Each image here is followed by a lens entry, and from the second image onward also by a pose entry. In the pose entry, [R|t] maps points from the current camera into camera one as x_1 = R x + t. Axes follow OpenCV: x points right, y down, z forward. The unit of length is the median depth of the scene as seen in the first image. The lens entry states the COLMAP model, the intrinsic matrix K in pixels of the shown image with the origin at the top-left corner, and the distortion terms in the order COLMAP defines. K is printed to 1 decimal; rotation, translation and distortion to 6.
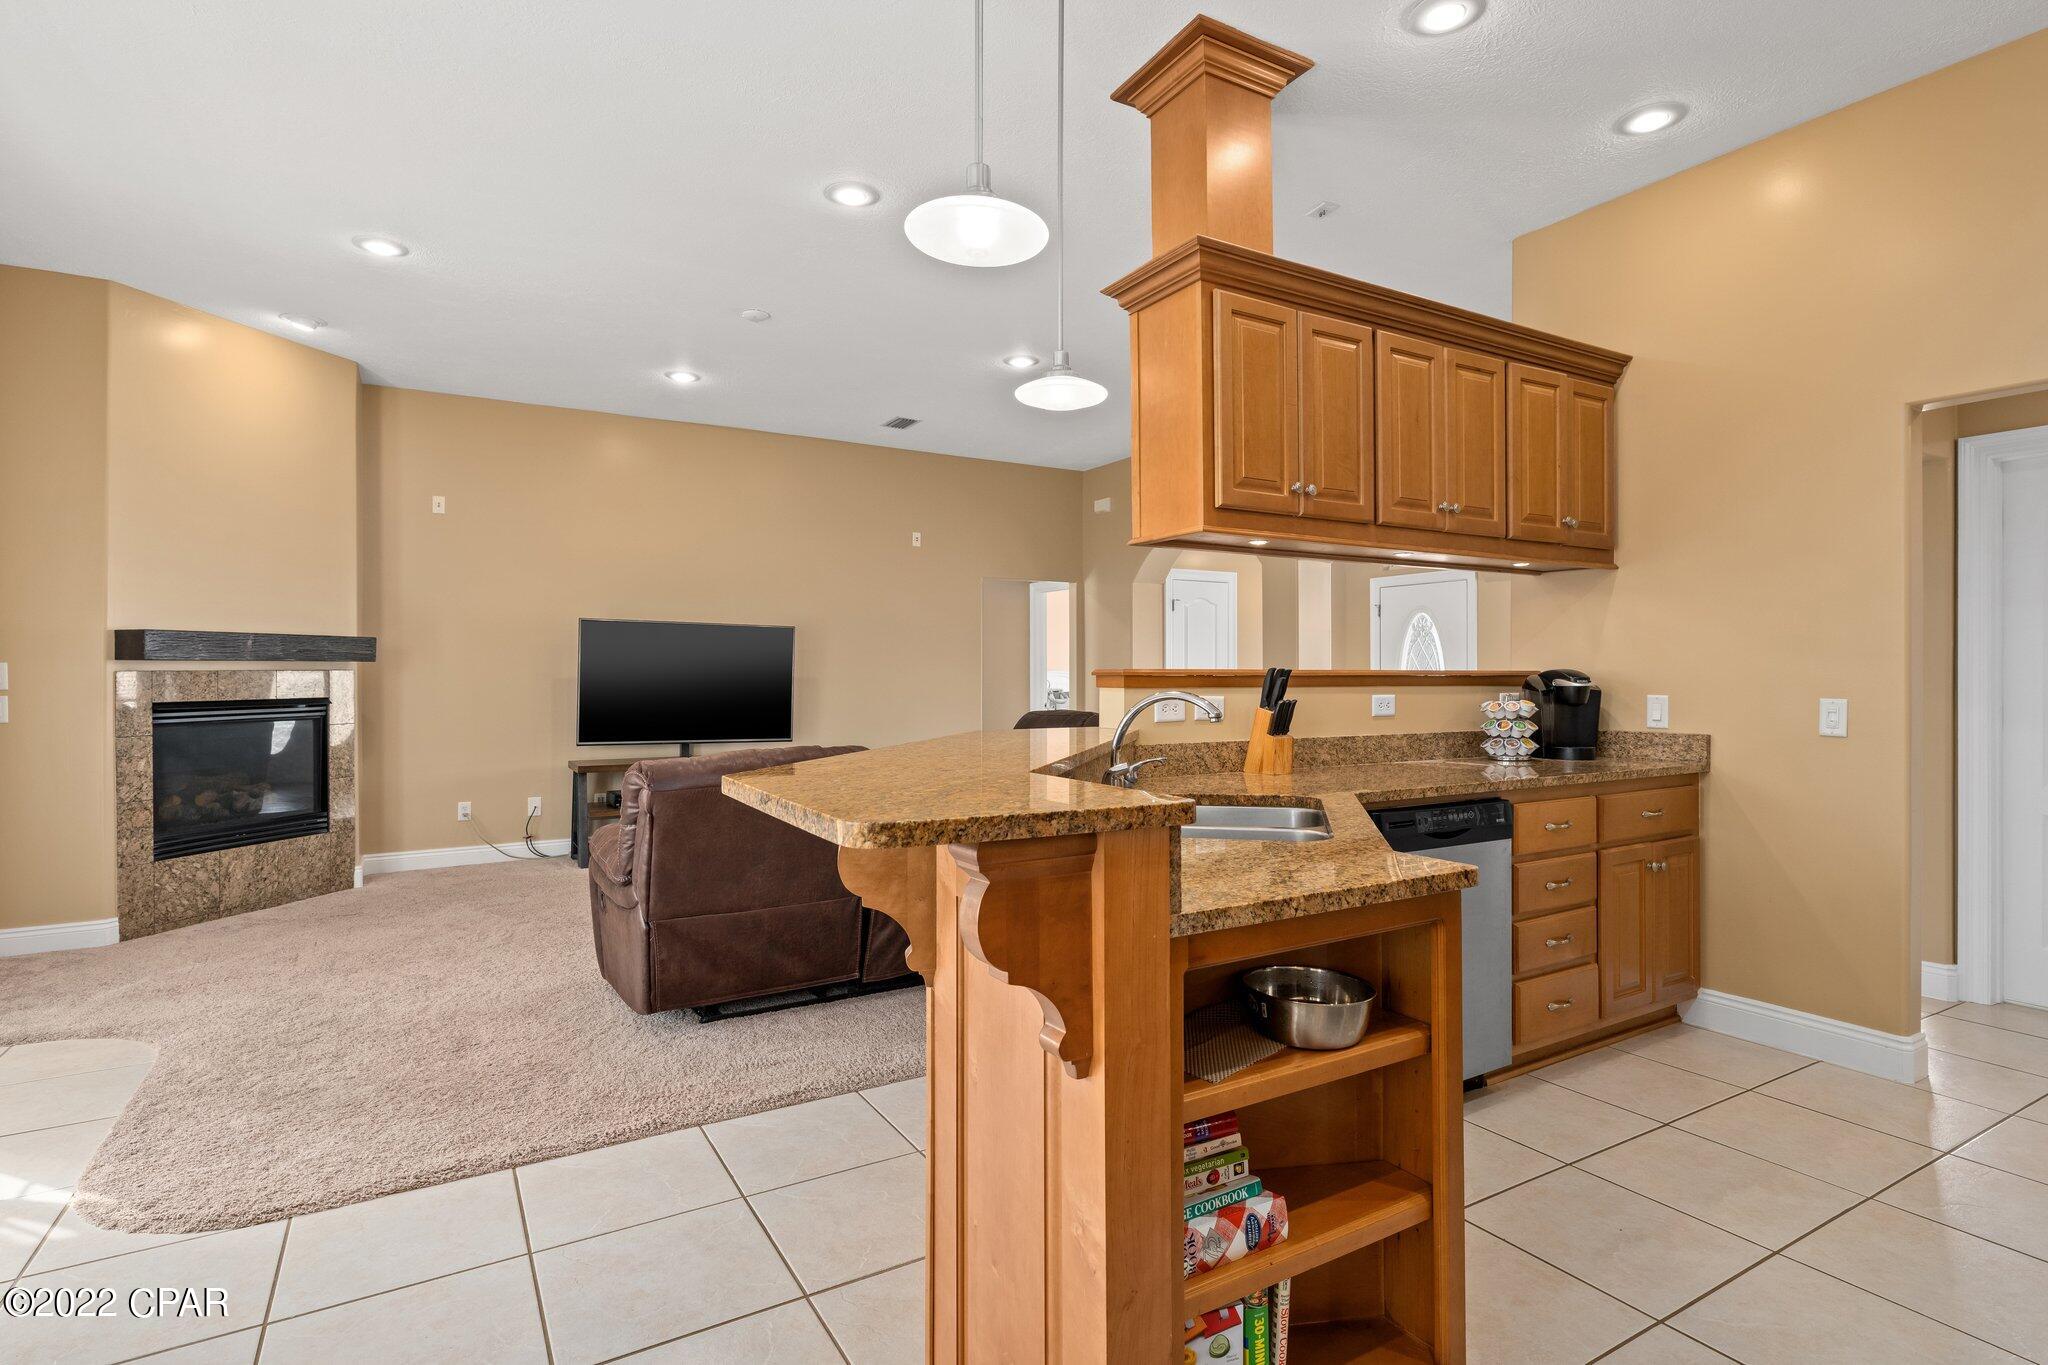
lens RADIAL K [[1012.2, 0, 1024.0], [0, 1012.2, 682.5], [0, 0, 1]] dist [-0.000595, 0.000034]
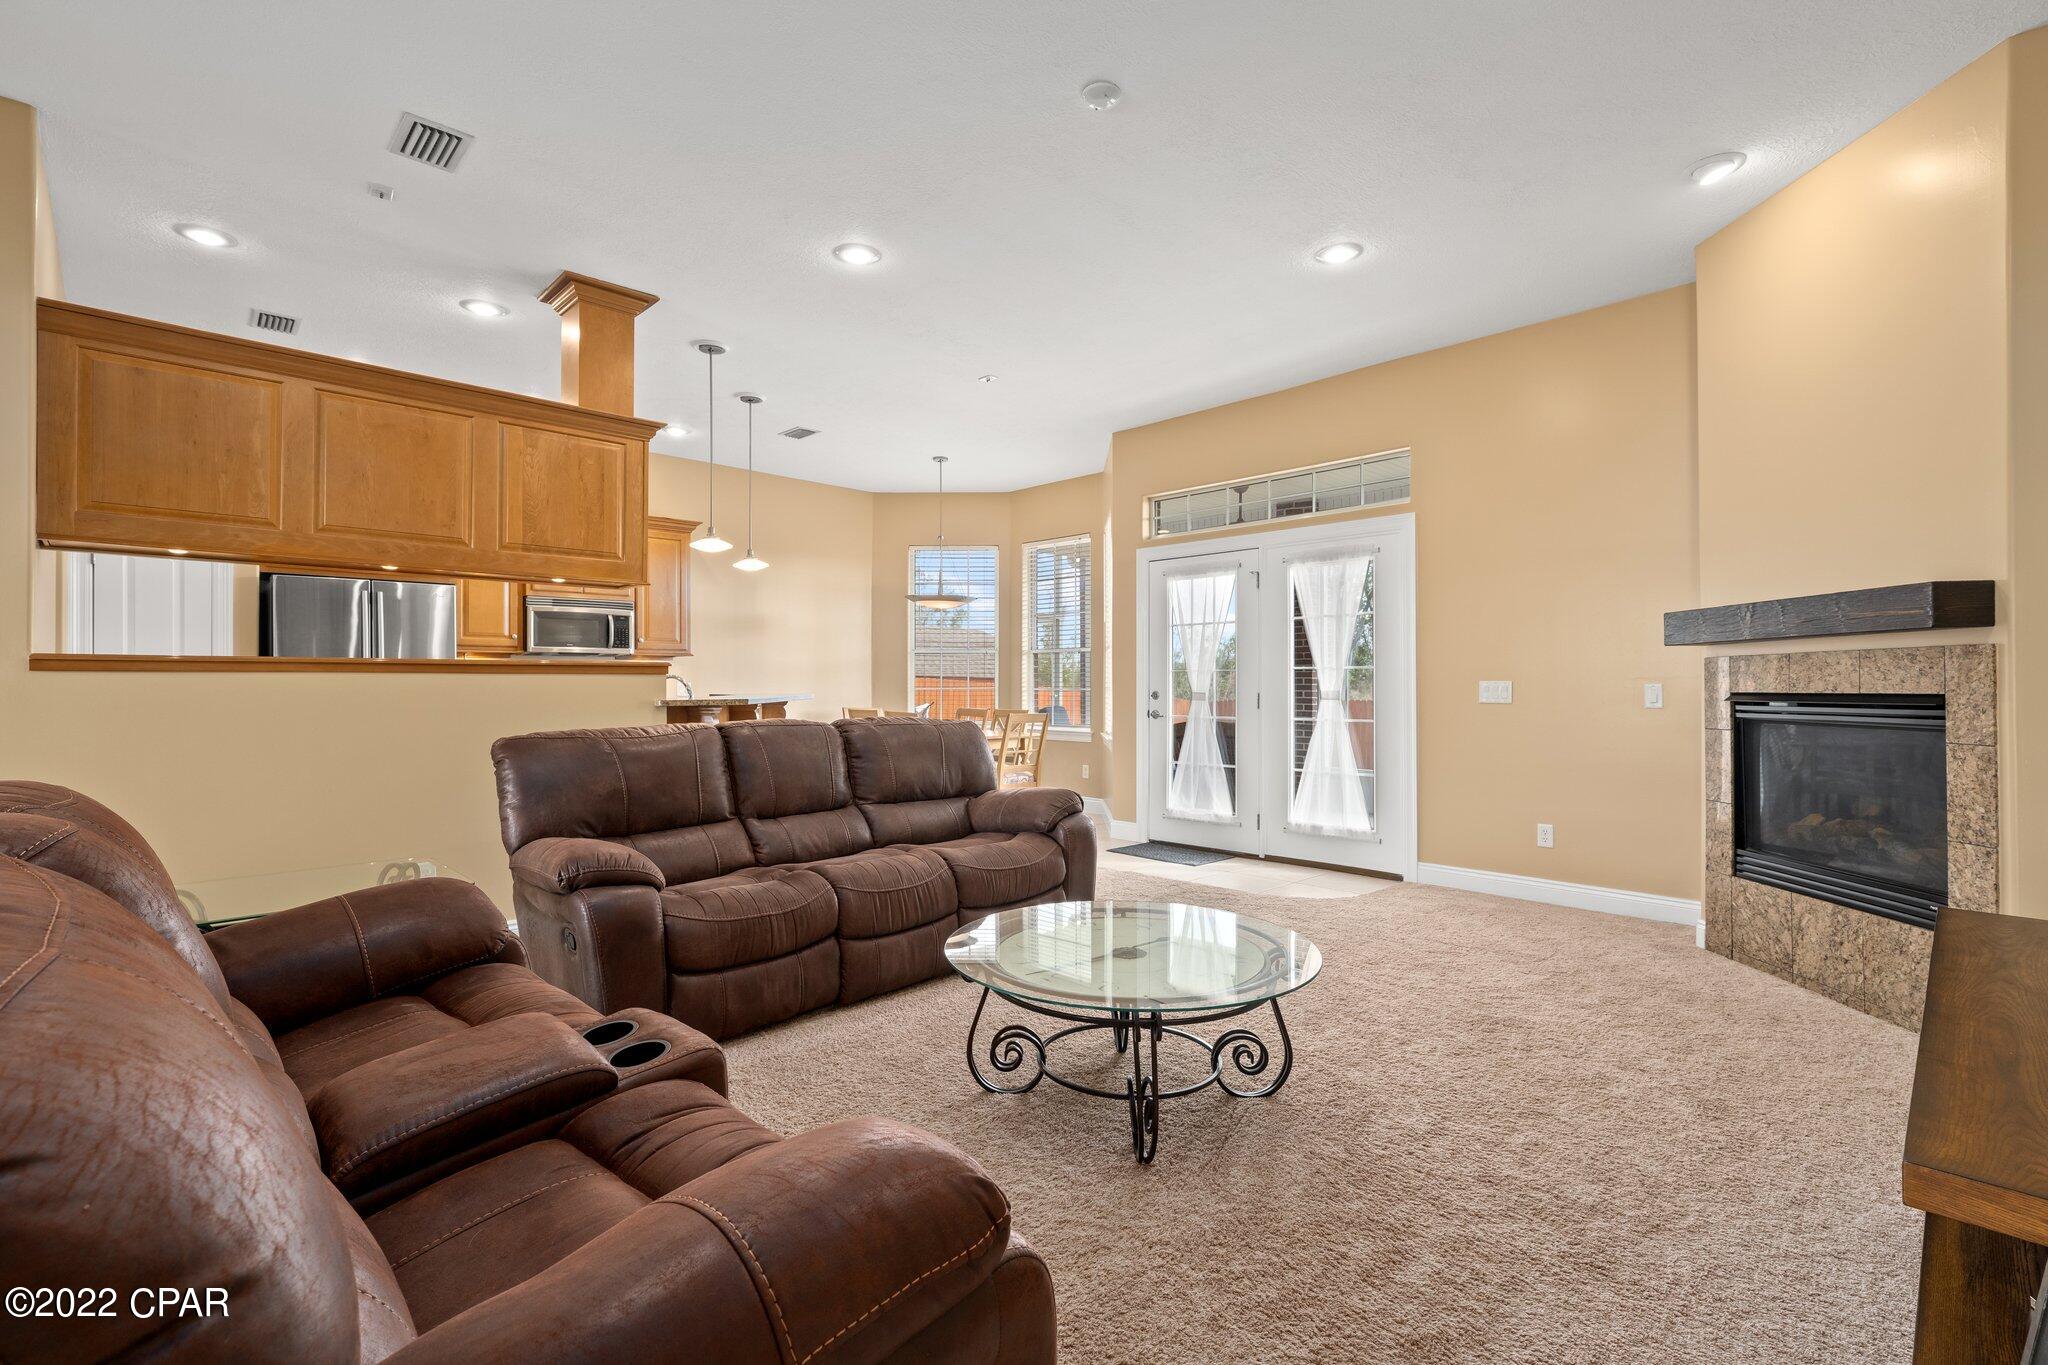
lens RADIAL K [[925.2, 0, 987.0], [0, 925.2, 688.2], [0, 0, 1]] dist [-0.001331, -0.000180]
pose [[-0.980269, 0.007744, -0.197515, -0.079210], [0.004850, 0.999874, 0.015132, 0.001459], [0.197607, 0.013876, -0.980183, 1.636131]]
